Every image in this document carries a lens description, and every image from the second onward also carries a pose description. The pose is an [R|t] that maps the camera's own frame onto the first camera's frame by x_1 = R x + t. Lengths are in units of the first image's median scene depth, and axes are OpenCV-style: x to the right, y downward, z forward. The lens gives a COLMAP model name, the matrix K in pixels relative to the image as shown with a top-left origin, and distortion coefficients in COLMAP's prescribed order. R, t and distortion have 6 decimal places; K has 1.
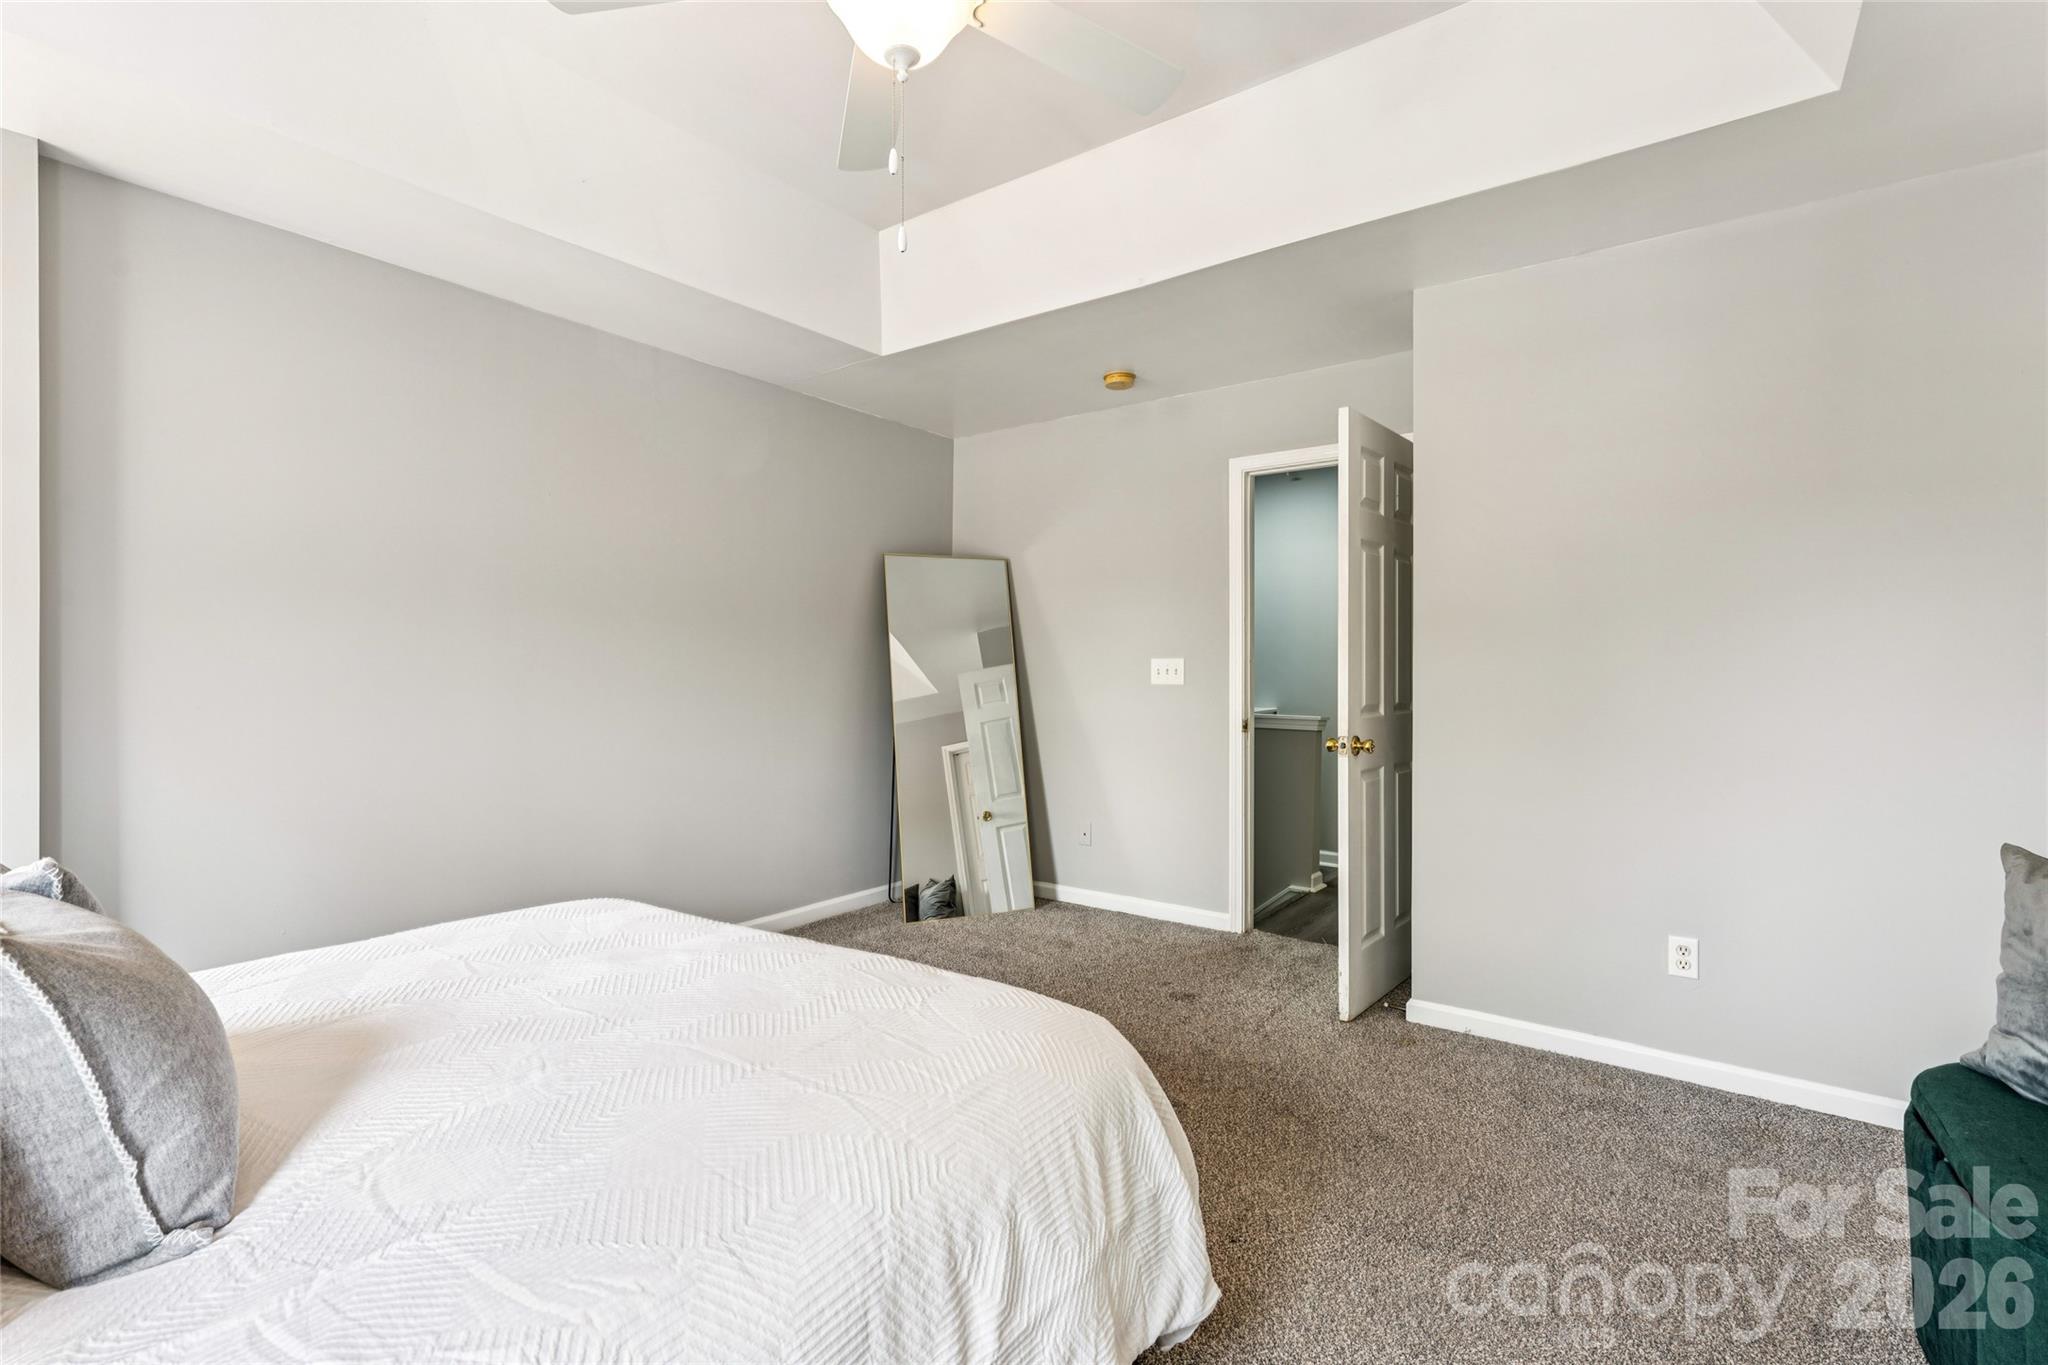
lens RADIAL K [[929.8, 0, 1021.0], [0, 929.8, 686.0], [0, 0, 1]] dist [-0.000426, -0.000184]
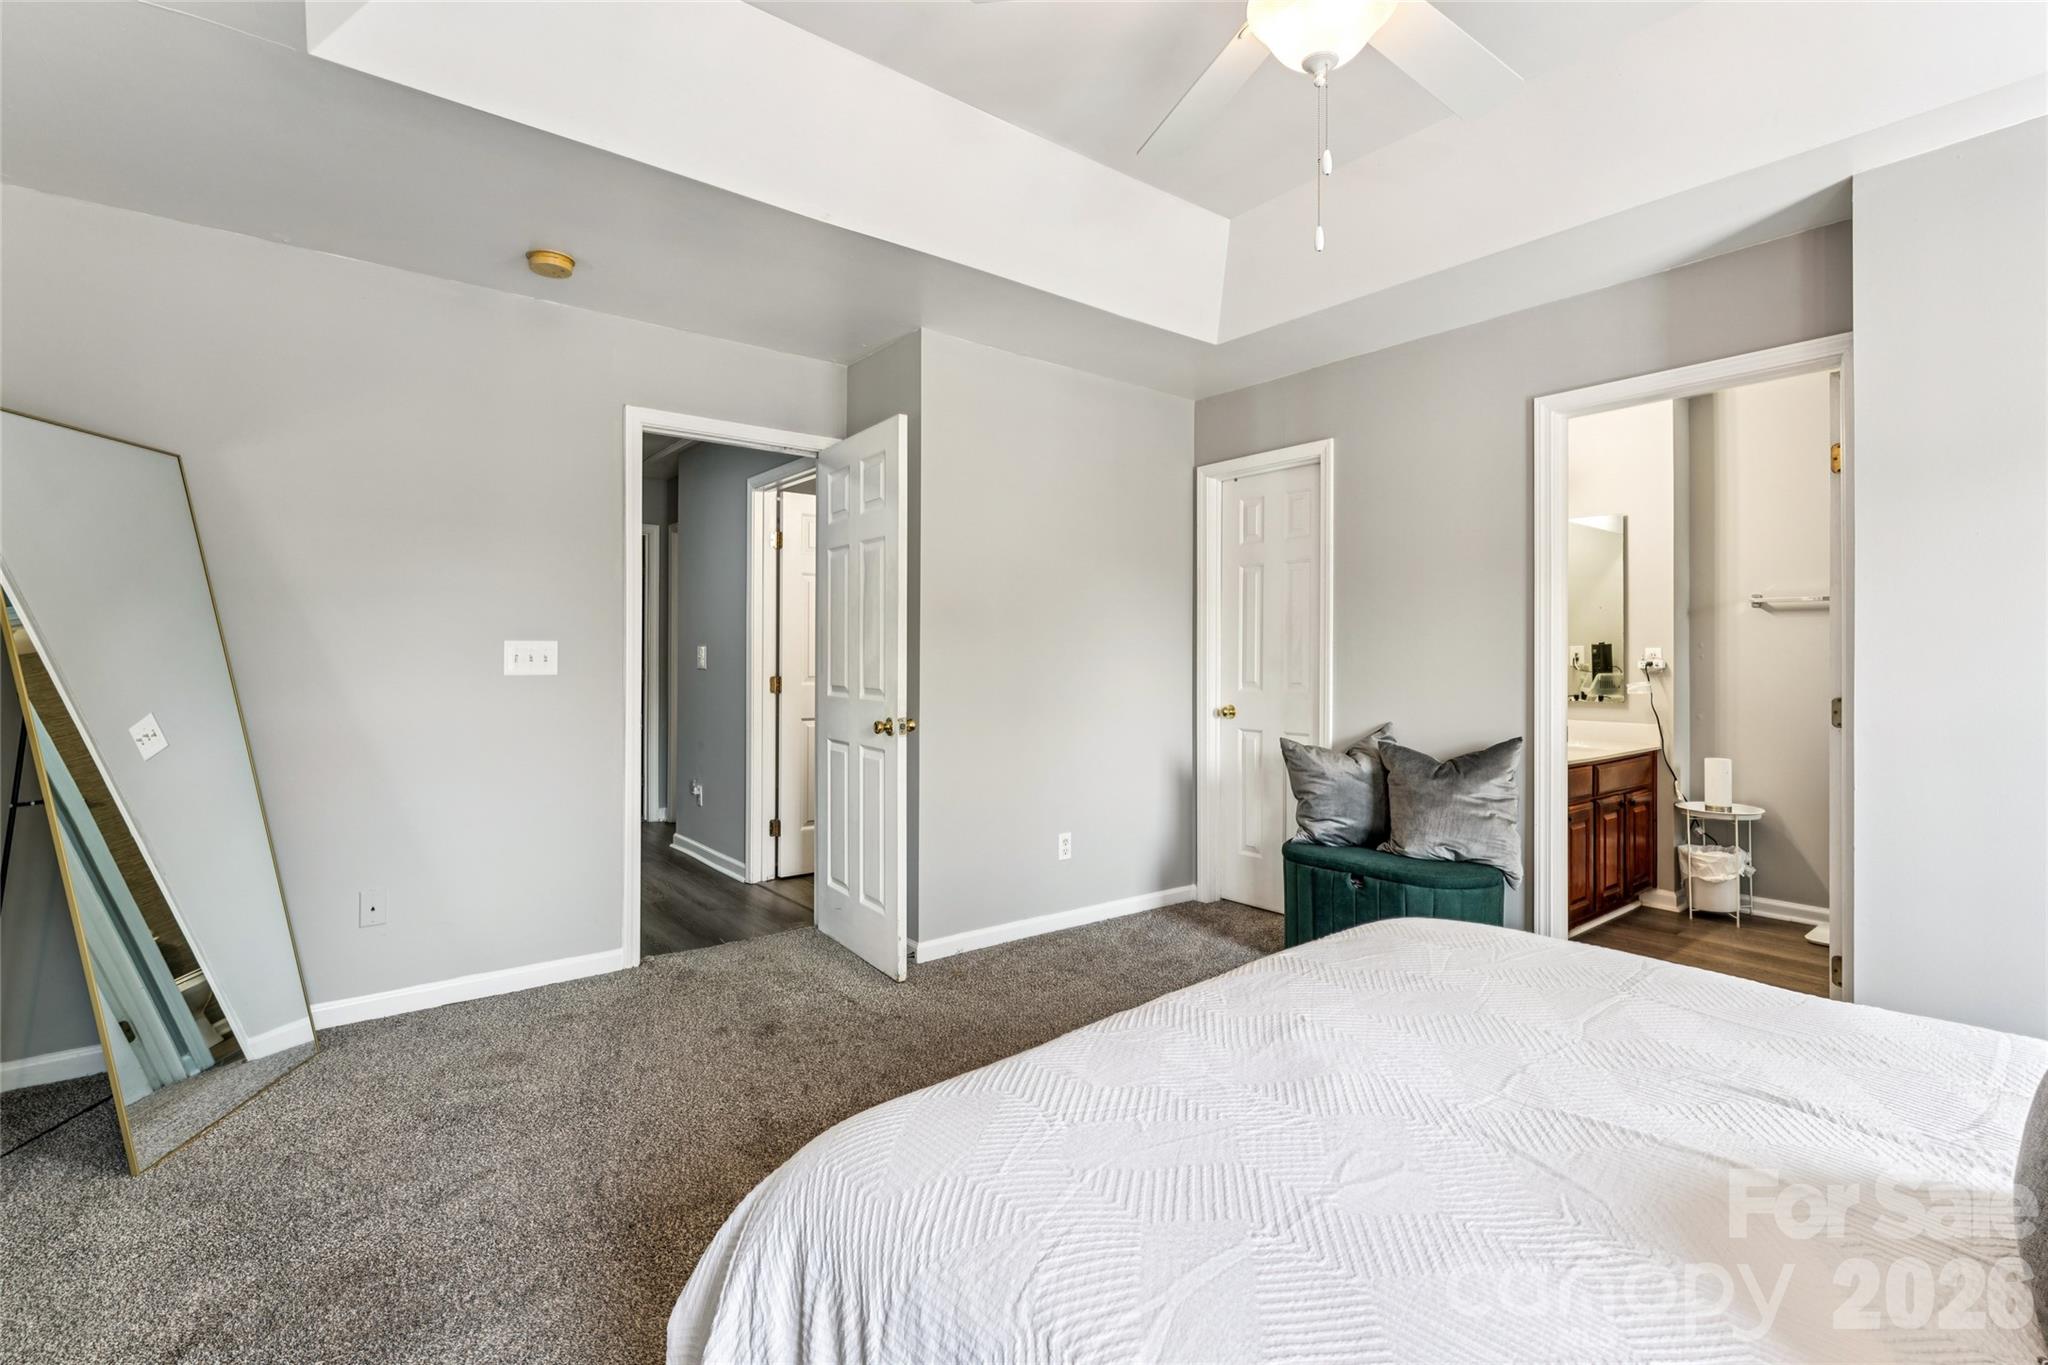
lens RADIAL K [[937.3, 0, 1044.6], [0, 937.3, 656.8], [0, 0, 1]] dist [0.000159, -0.000207]
pose [[0.239068, -0.003612, 0.970996, -0.527512], [0.013360, 0.999911, 0.000430, -0.012633], [-0.970911, 0.012870, 0.239095, 0.449395]]
